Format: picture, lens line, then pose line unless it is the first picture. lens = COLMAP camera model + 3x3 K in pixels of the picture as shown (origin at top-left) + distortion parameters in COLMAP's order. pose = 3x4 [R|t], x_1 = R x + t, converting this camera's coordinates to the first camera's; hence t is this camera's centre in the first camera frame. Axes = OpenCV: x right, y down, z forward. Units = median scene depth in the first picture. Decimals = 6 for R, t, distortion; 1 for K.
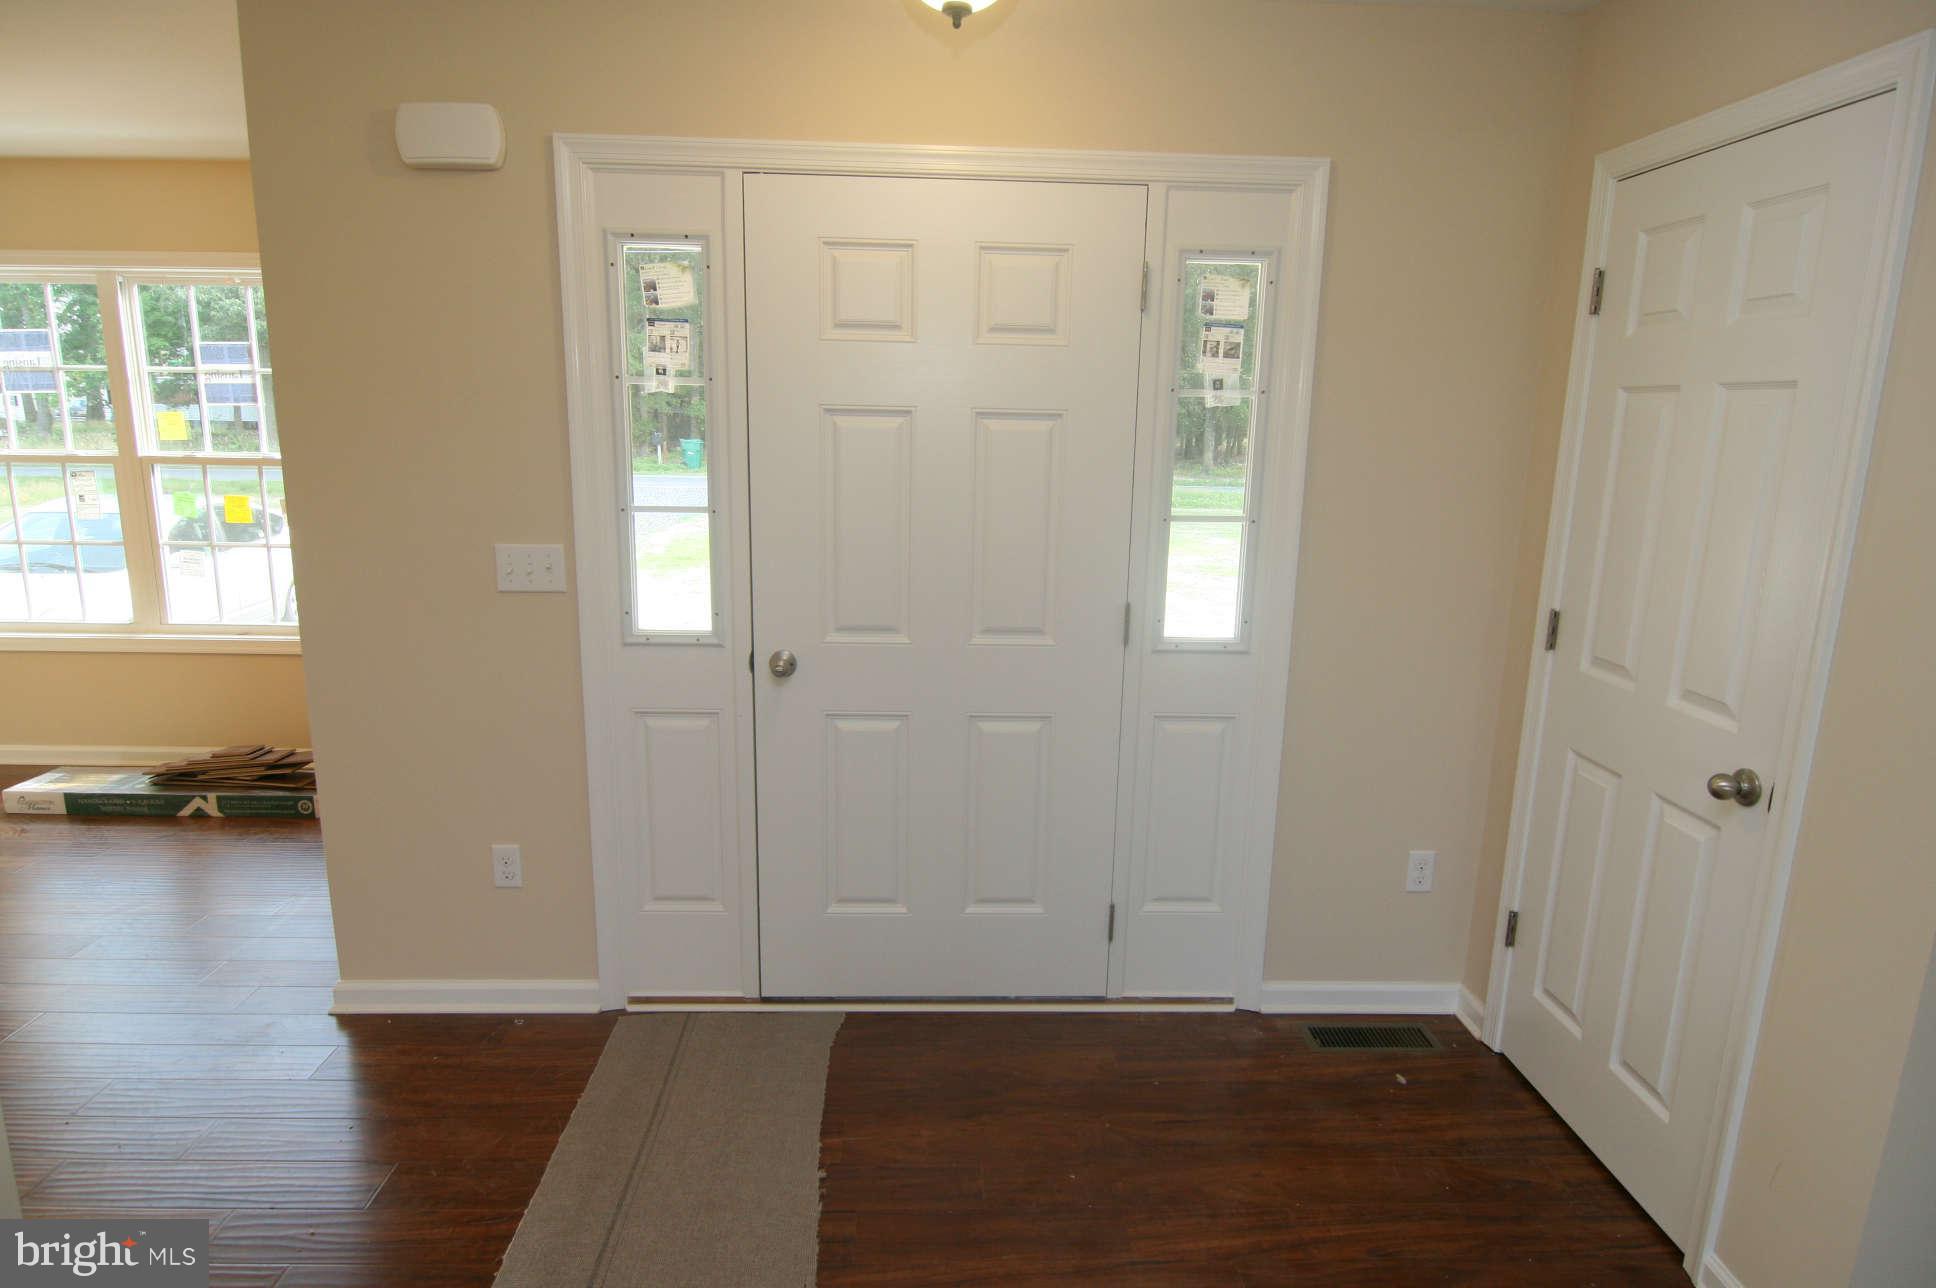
lens RADIAL K [[1097.6, 0, 963.9], [0, 1097.6, 656.5], [0, 0, 1]] dist [-0.007715, -0.010483]
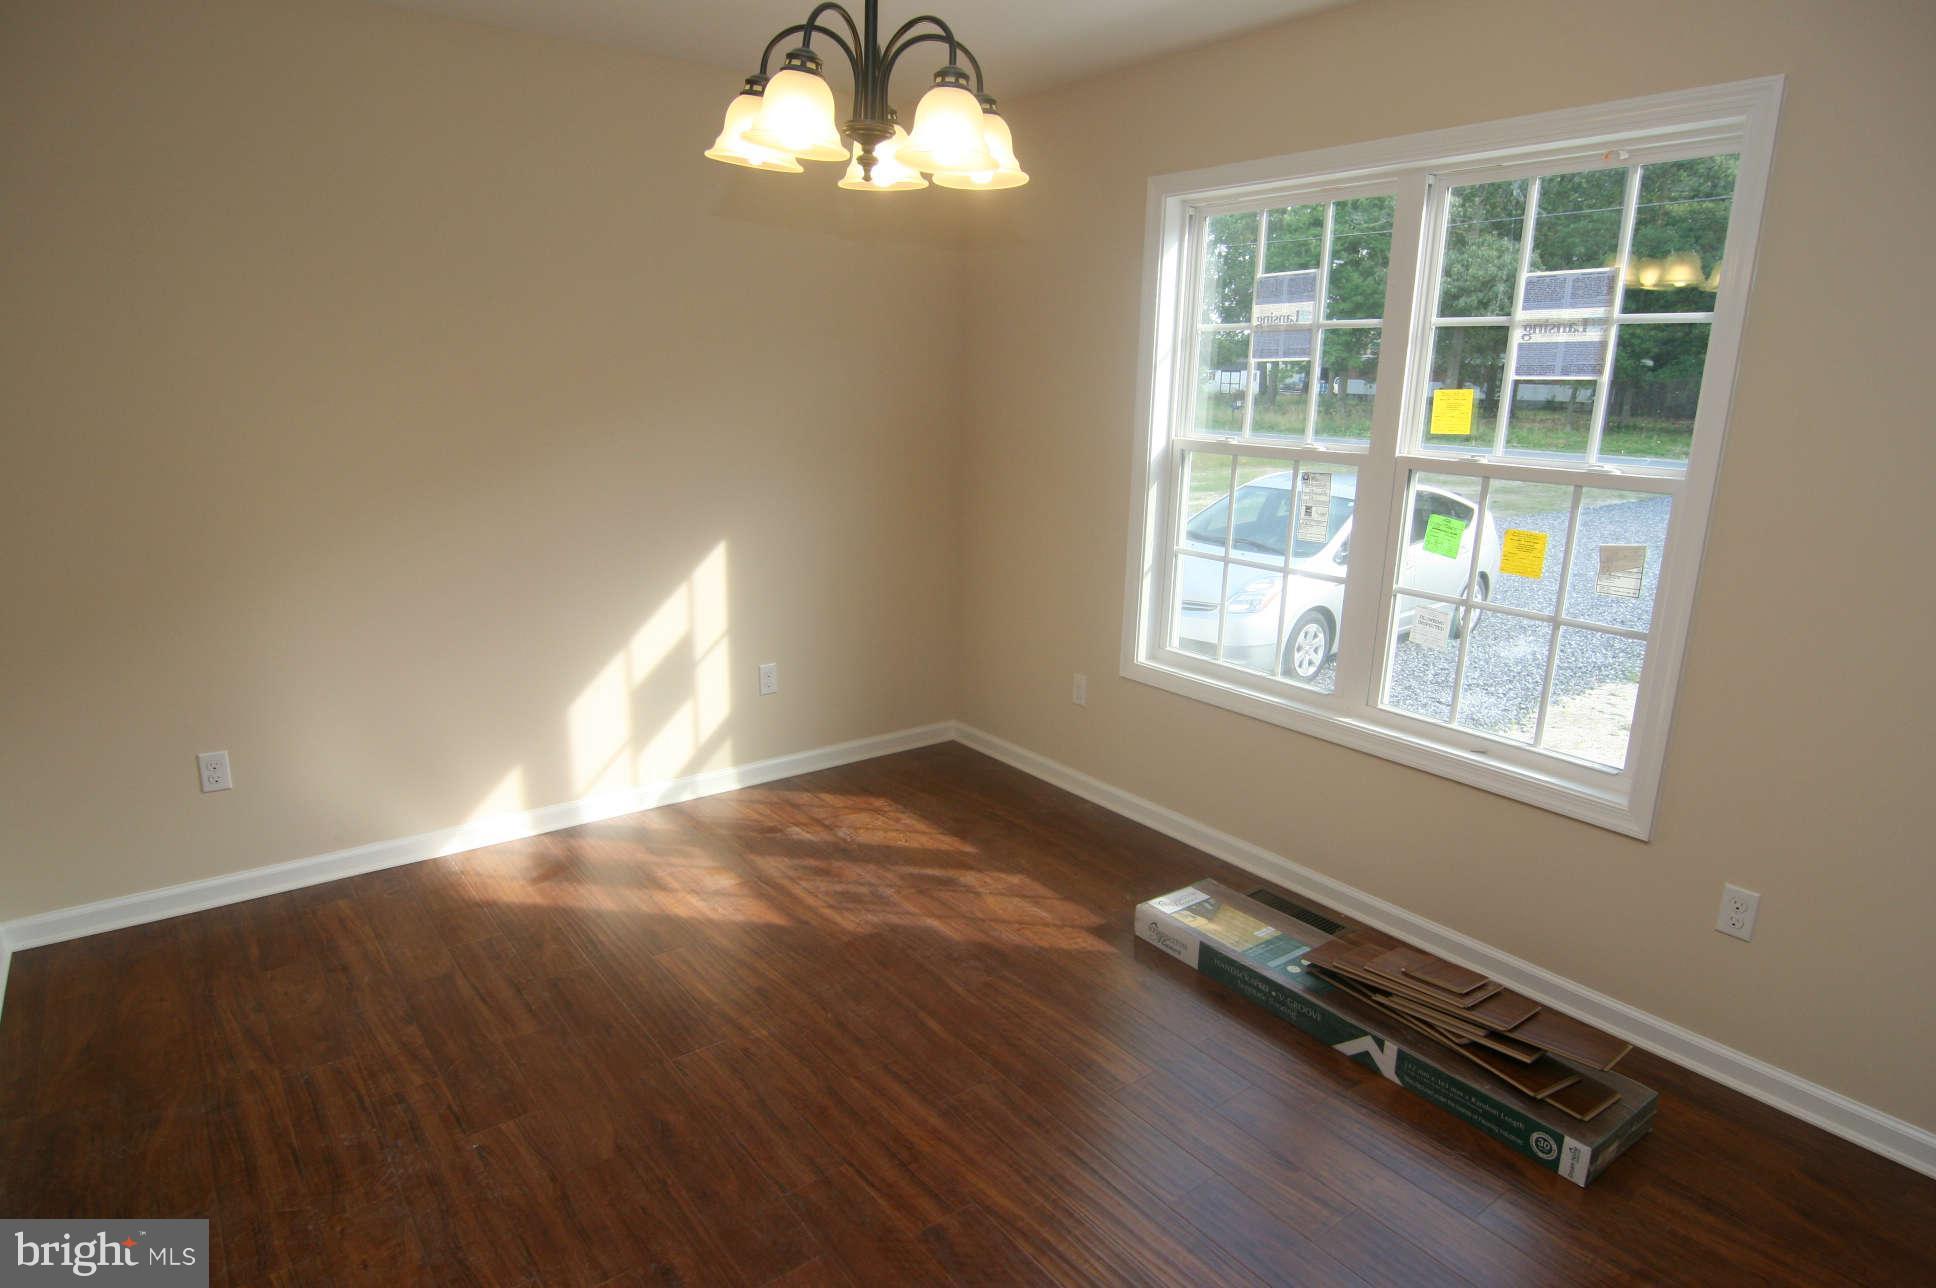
lens RADIAL K [[1097.6, 0, 963.9], [0, 1097.6, 656.5], [0, 0, 1]] dist [-0.007715, -0.010483]
pose [[0.575197, 0.196144, -0.794151, -0.394039], [-0.180605, 0.977321, 0.110573, -0.101153], [0.797828, 0.079826, 0.597576, 0.445488]]
